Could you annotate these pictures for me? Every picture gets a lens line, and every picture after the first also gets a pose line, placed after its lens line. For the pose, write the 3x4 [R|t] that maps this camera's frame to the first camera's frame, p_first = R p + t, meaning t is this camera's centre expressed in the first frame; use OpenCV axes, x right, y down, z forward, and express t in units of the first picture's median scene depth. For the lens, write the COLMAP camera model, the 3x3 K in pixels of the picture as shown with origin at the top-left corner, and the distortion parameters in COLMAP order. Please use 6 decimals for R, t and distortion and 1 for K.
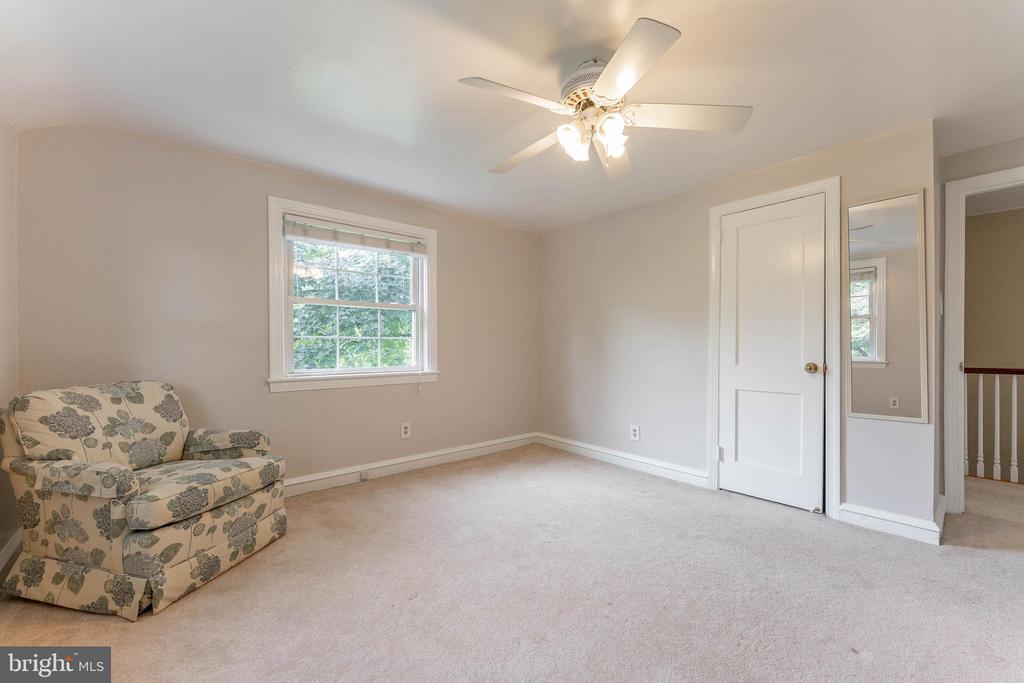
lens RADIAL K [[420.4, 0, 507.7], [0, 420.4, 342.1], [0, 0, 1]] dist [-0.001012, 0.000011]
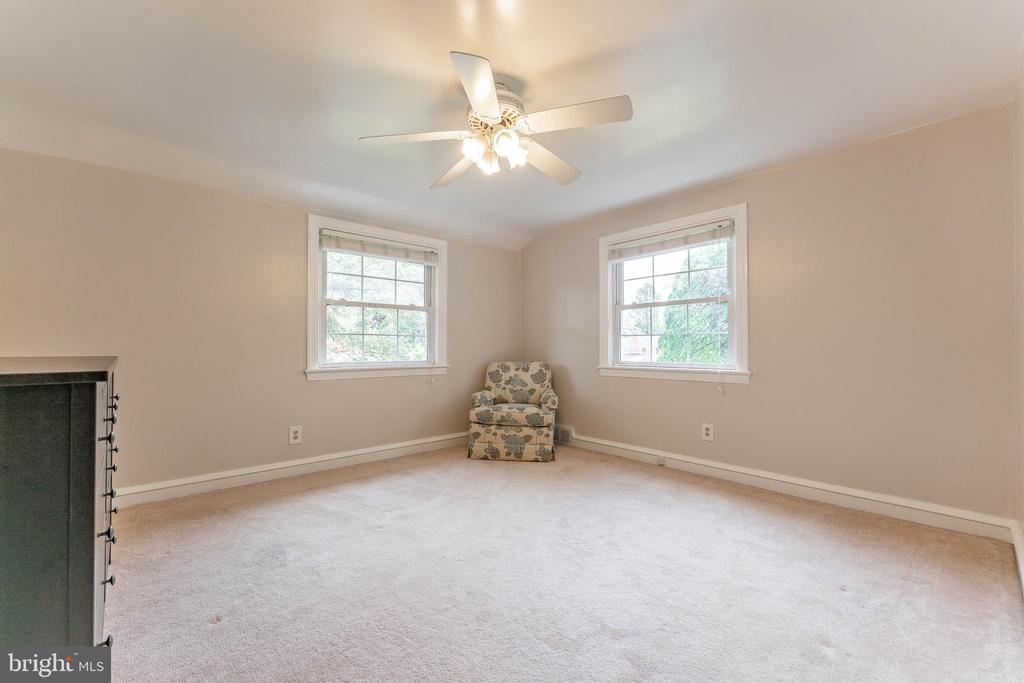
lens RADIAL K [[420.4, 0, 507.7], [0, 420.4, 342.1], [0, 0, 1]] dist [-0.001012, 0.000011]
pose [[0.012492, -0.010831, -0.999863, 0.849831], [0.011451, 0.999877, -0.010688, 0.018271], [0.999856, -0.011316, 0.012614, 0.673480]]
